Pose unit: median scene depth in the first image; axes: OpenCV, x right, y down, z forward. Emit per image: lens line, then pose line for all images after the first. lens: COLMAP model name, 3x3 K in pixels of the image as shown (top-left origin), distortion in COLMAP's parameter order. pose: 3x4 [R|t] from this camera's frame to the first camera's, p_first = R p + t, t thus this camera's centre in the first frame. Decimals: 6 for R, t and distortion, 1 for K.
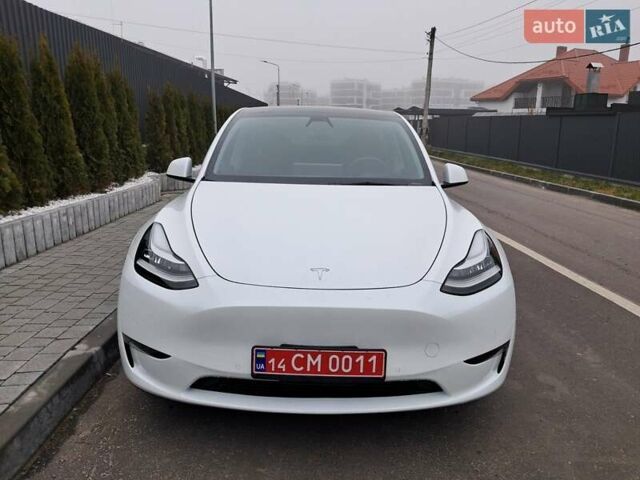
lens RADIAL K [[505.9, 0, 321.7], [0, 505.9, 235.5], [0, 0, 1]] dist [0.014211, -0.011211]
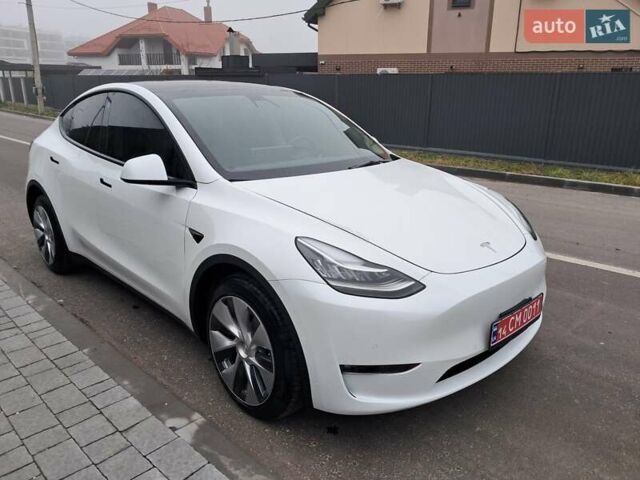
lens RADIAL K [[505.9, 0, 321.7], [0, 505.9, 235.5], [0, 0, 1]] dist [0.014211, -0.011211]
pose [[0.724173, -0.209046, 0.657171, -0.610398], [0.154185, 0.977905, 0.141167, -0.101550], [-0.672161, -0.000903, 0.740404, 0.240260]]
